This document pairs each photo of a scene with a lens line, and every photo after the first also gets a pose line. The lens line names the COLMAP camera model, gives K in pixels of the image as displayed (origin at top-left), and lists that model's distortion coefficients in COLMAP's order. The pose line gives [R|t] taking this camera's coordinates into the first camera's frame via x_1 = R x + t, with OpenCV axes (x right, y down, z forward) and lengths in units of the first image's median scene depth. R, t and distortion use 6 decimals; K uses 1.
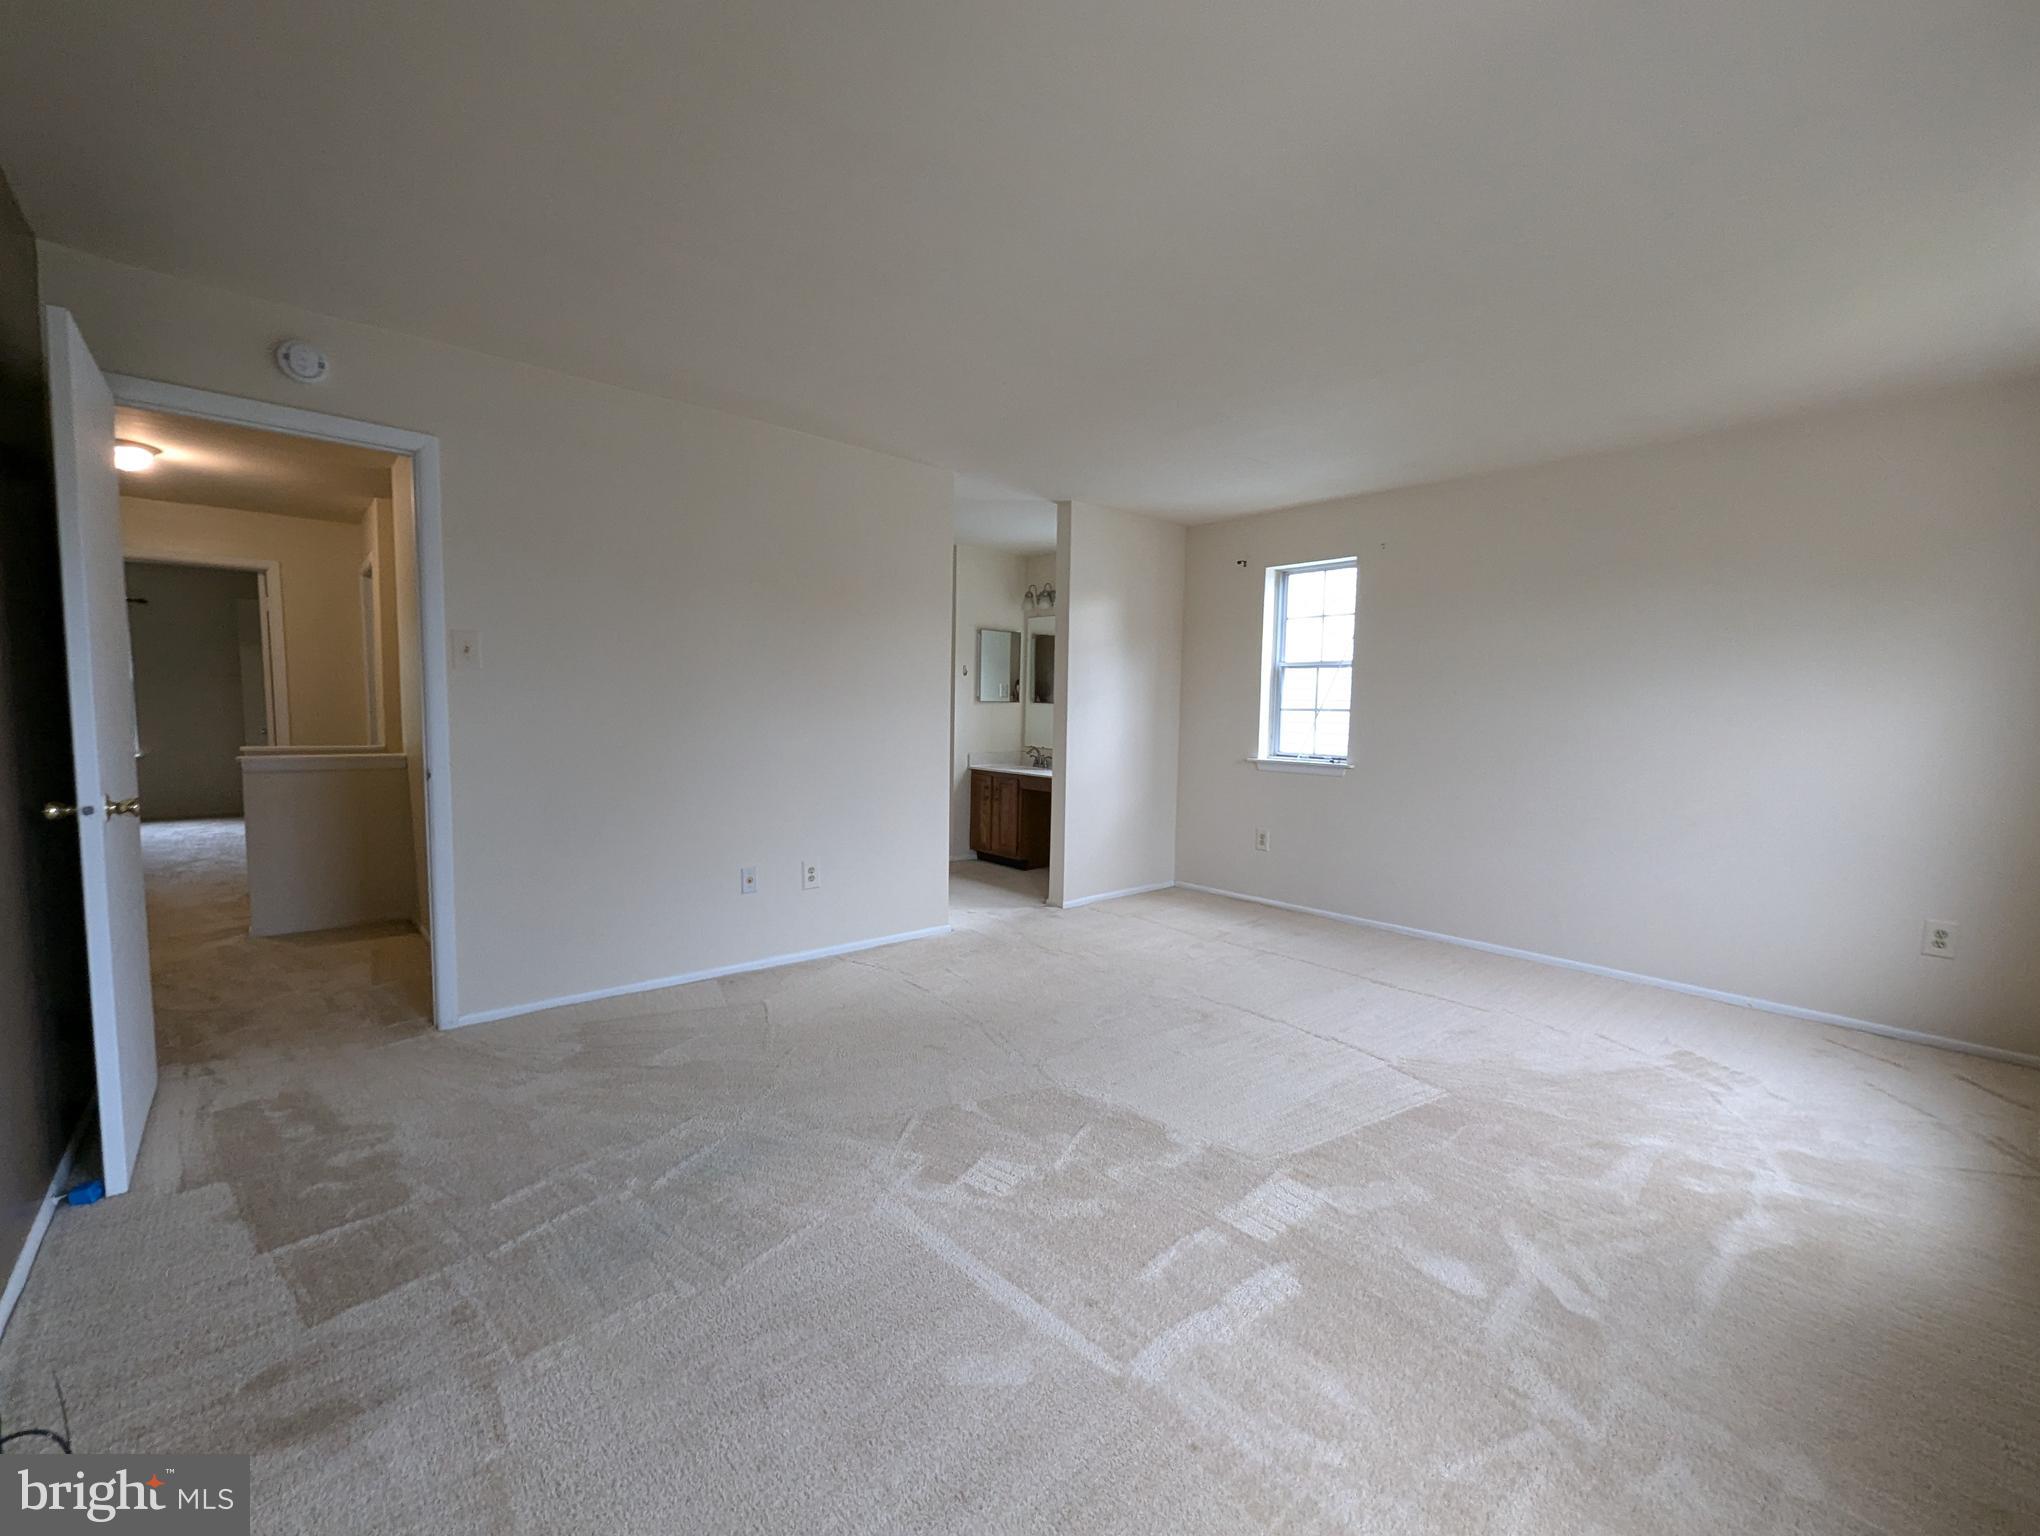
lens RADIAL K [[856.4, 0, 1026.5], [0, 856.4, 775.7], [0, 0, 1]] dist [0.000764, -0.000329]
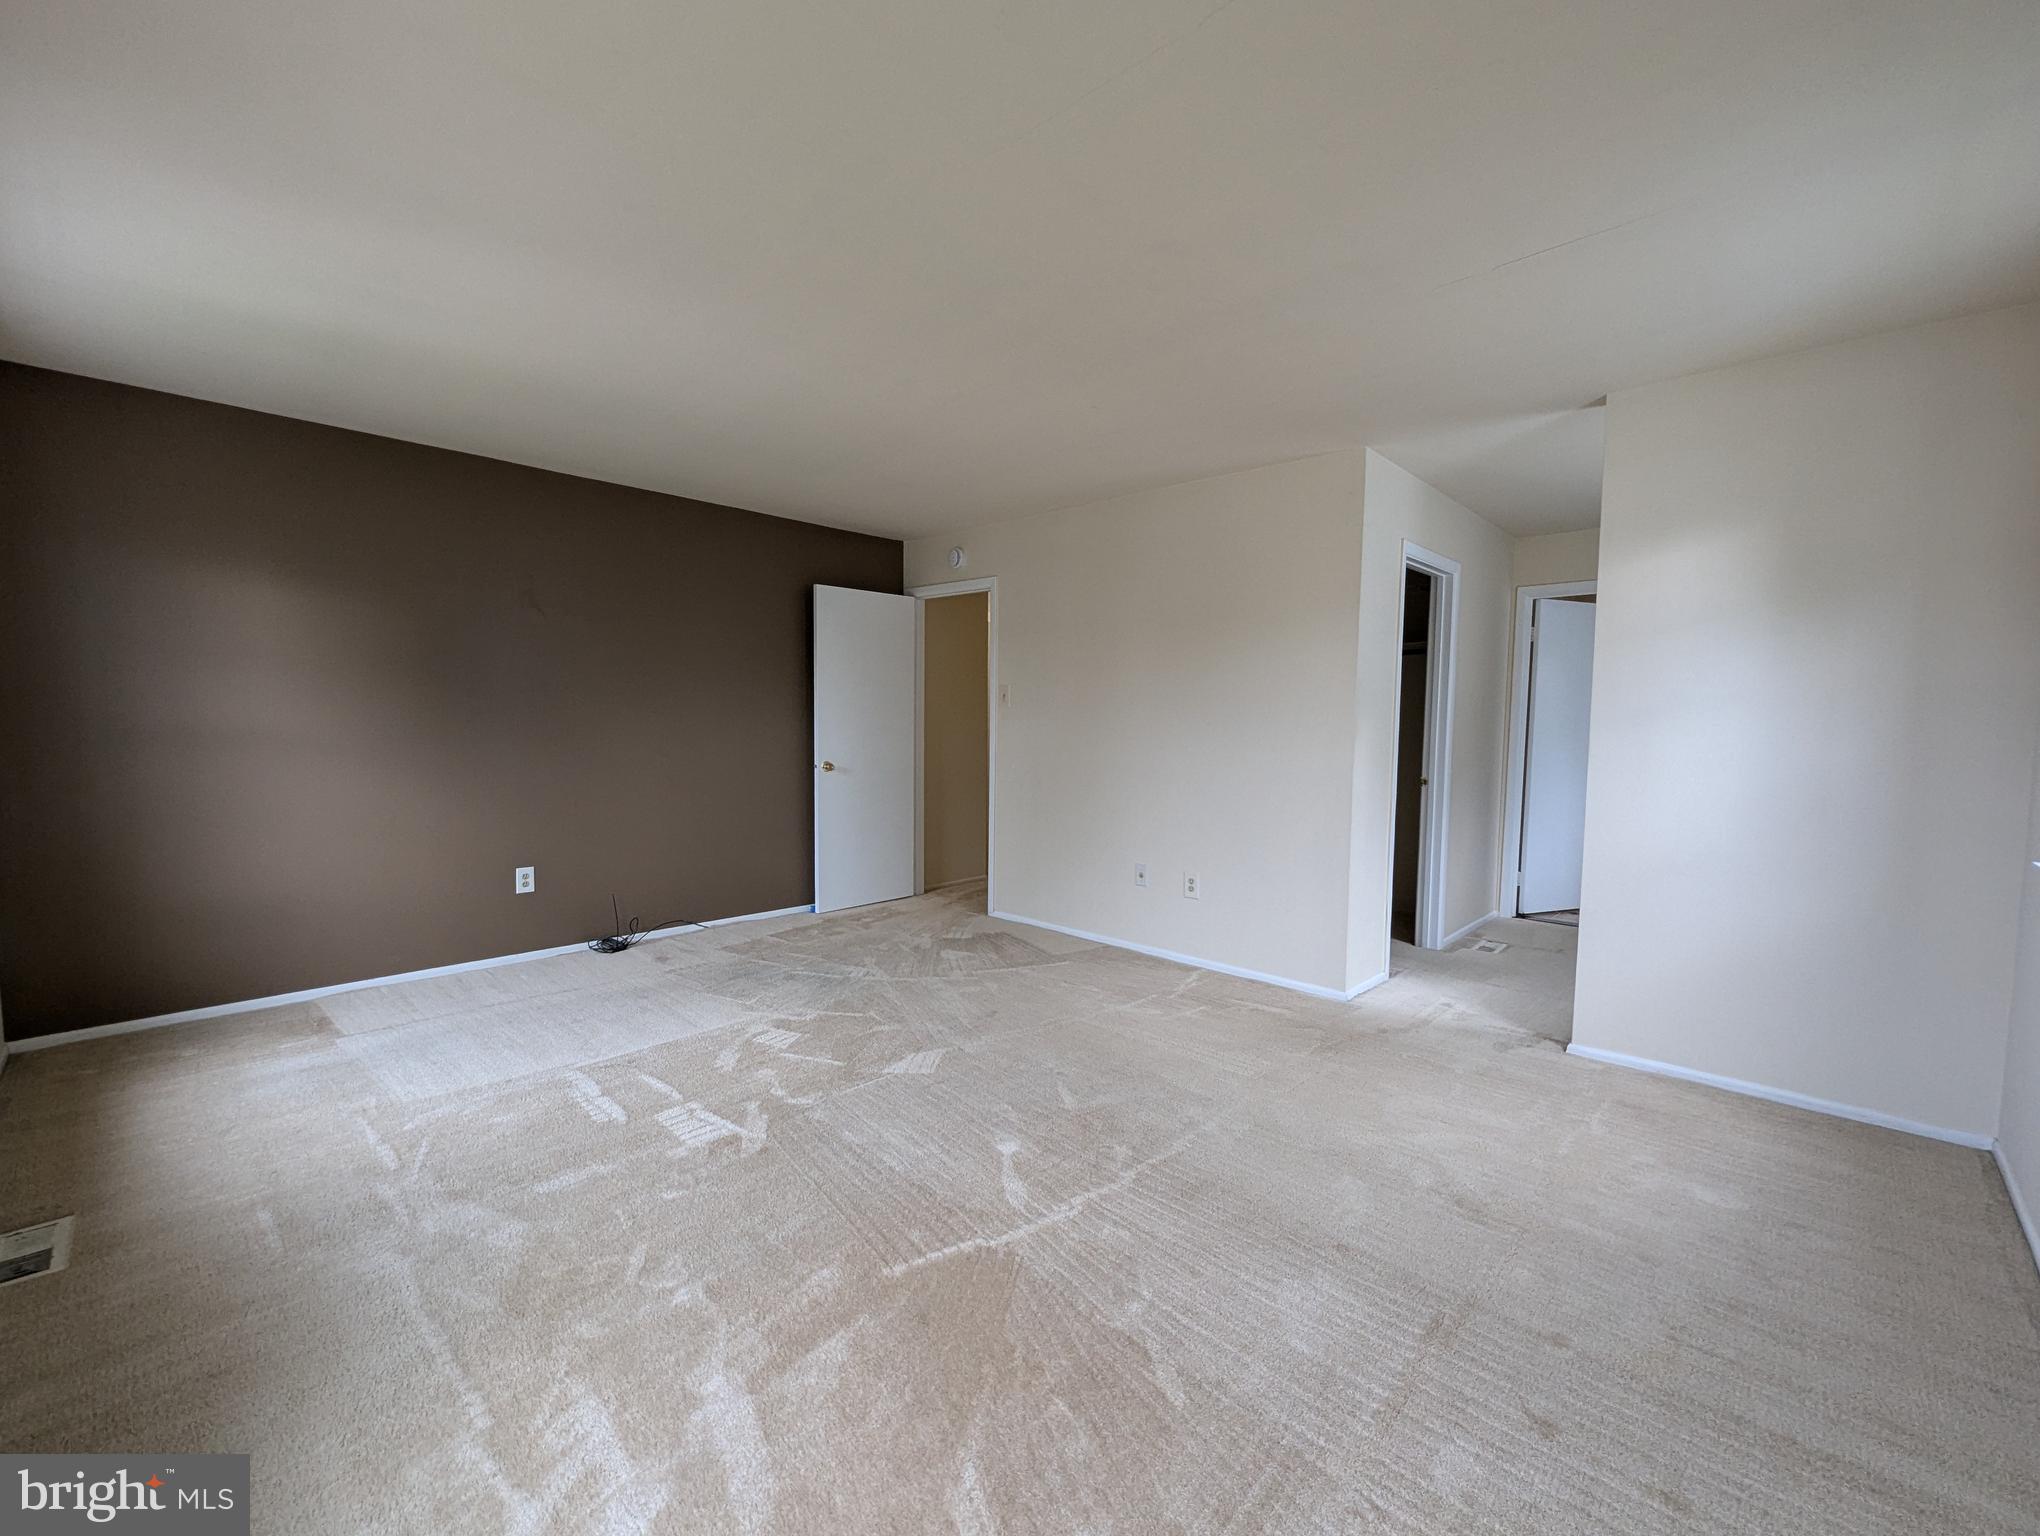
lens RADIAL K [[856.4, 0, 1026.5], [0, 856.4, 775.7], [0, 0, 1]] dist [0.000764, -0.000329]
pose [[0.084315, 0.046050, -0.995375, 1.029082], [-0.087401, 0.995423, 0.038649, -0.058876], [0.992599, 0.083738, 0.087954, 0.884360]]
